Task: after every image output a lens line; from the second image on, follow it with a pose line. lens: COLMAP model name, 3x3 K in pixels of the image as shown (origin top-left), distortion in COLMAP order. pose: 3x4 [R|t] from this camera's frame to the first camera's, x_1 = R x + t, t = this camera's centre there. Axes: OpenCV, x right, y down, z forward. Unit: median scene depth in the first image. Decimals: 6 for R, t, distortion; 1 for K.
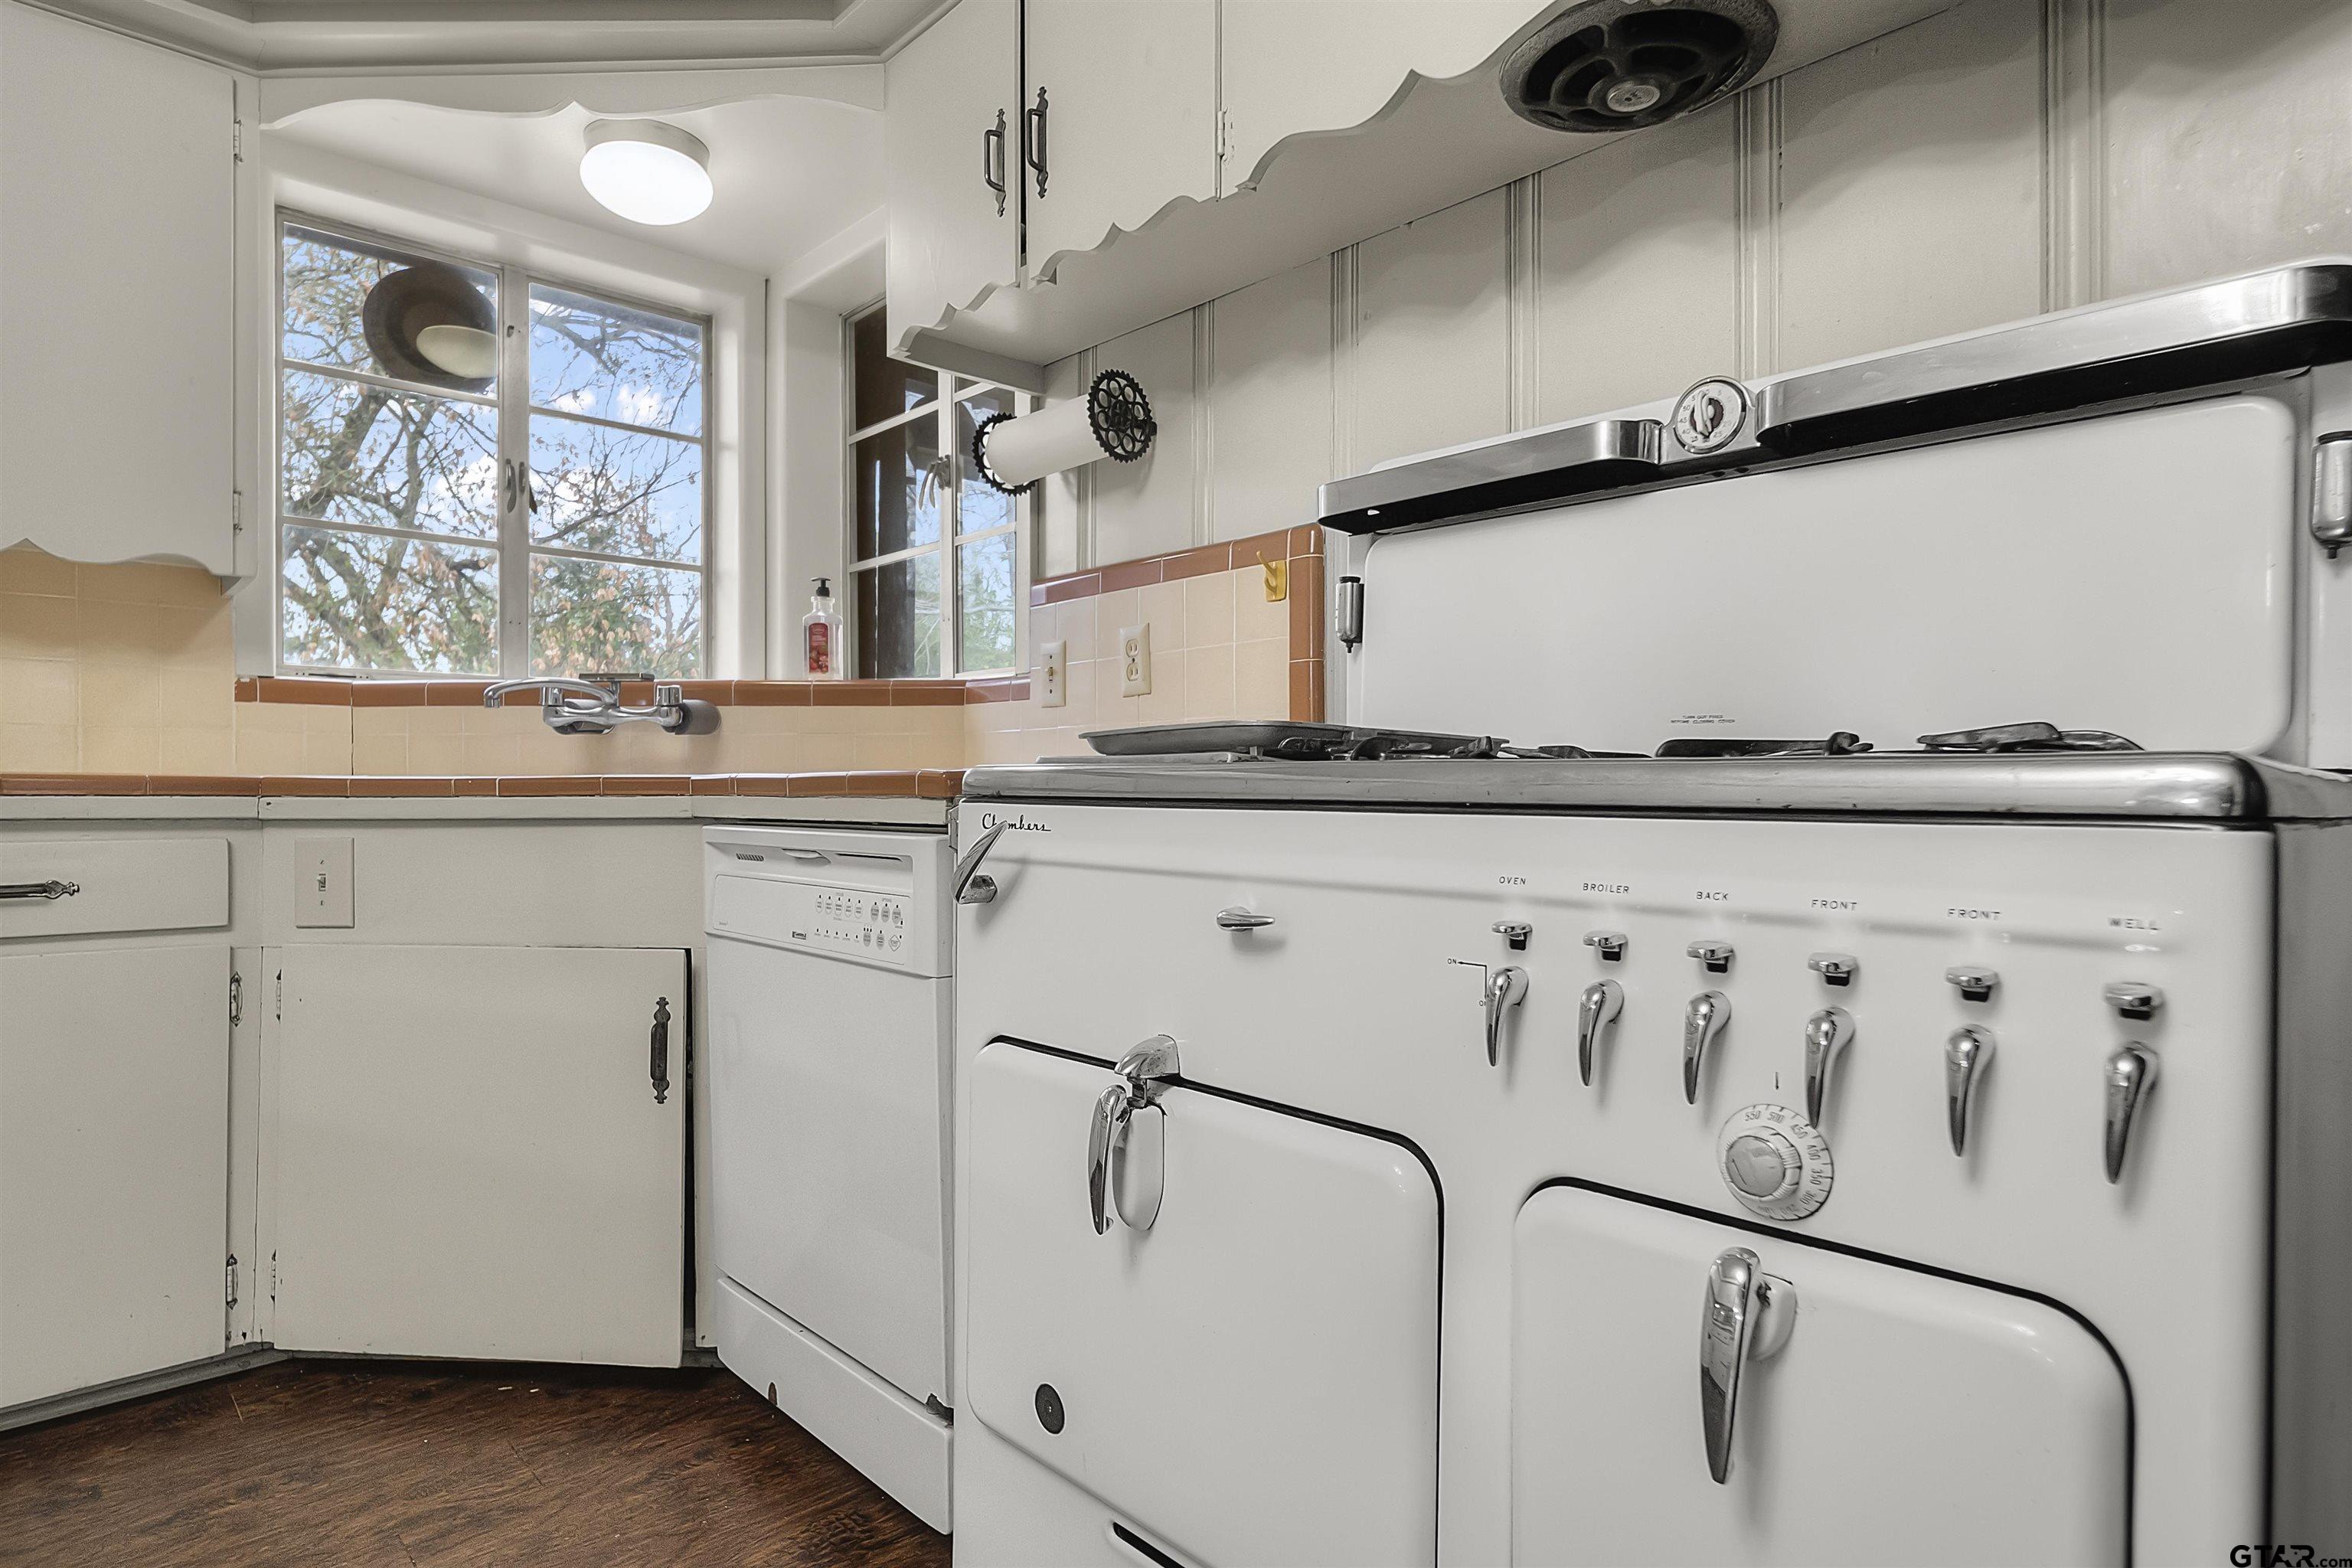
lens RADIAL K [[1269.6, 0, 1176.0], [0, 1269.6, 784.0], [0, 0, 1]] dist [0.002010, -0.000031]
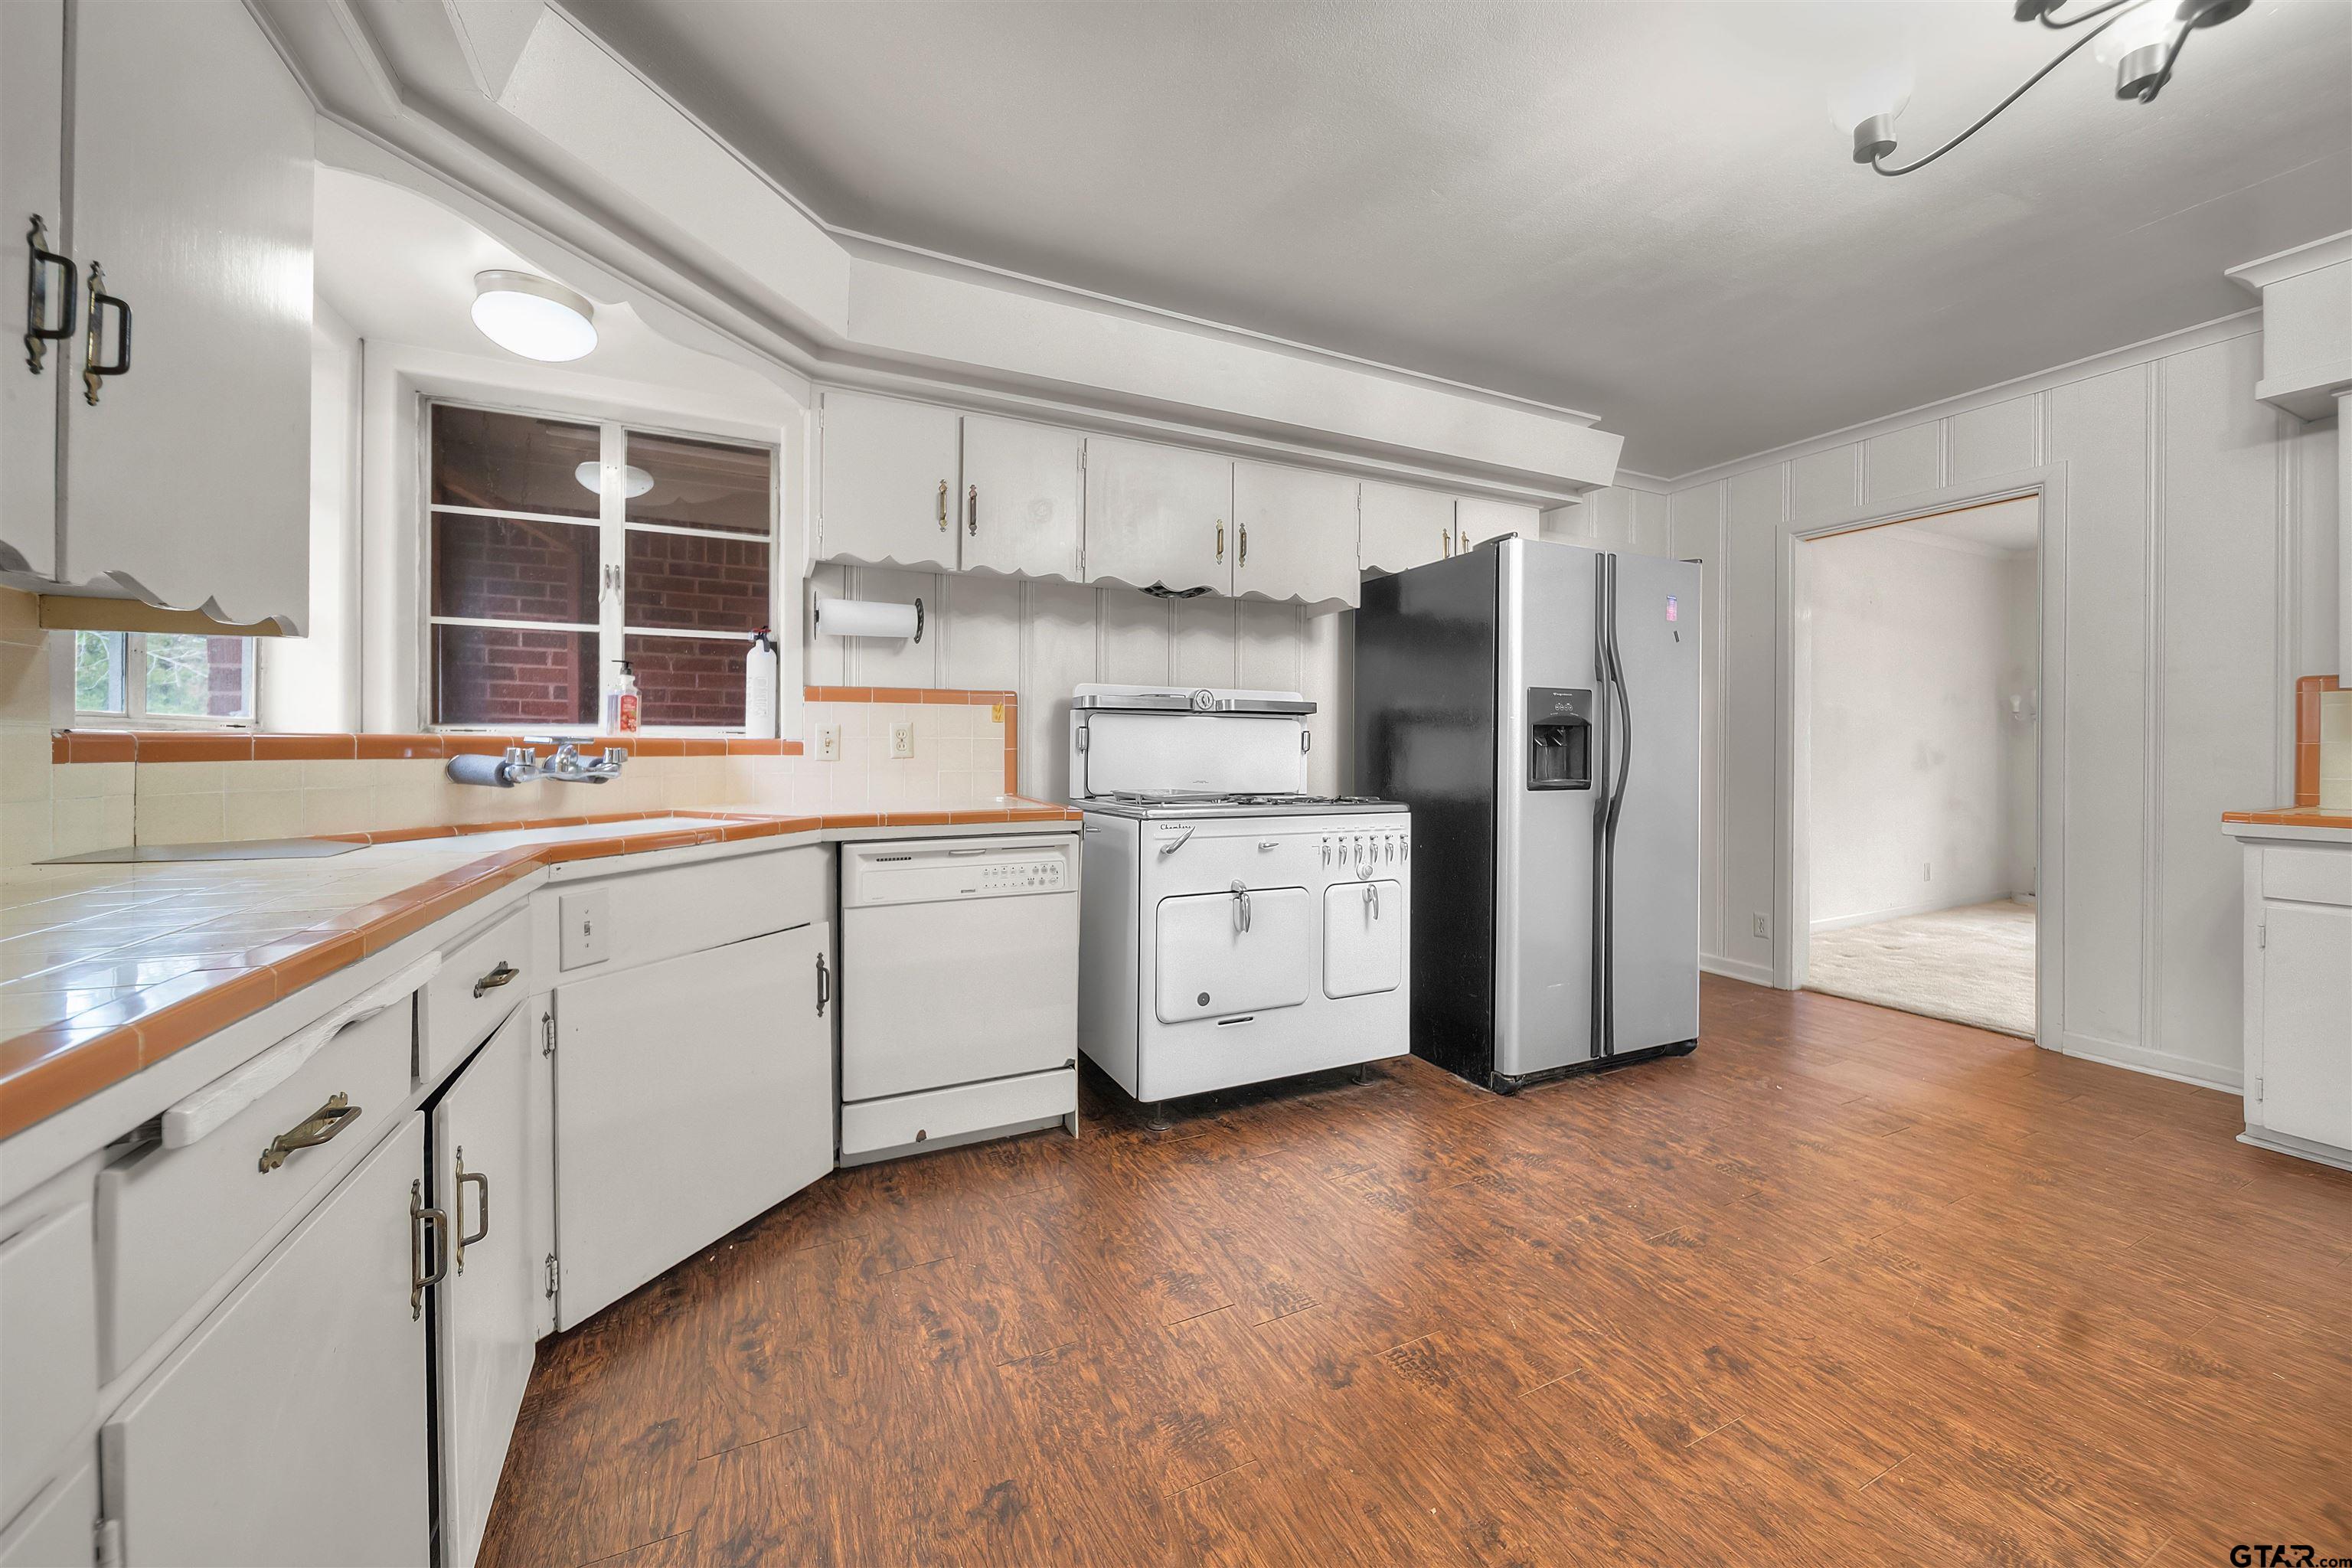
lens RADIAL K [[854.9, 0, 1166.6], [0, 854.9, 741.3], [0, 0, 1]] dist [-0.000684, -0.000055]
pose [[0.303121, 0.007464, 0.952923, -1.550780], [-0.005984, 0.999965, -0.005929, -0.119994], [-0.952933, -0.003905, 0.303155, 0.276888]]
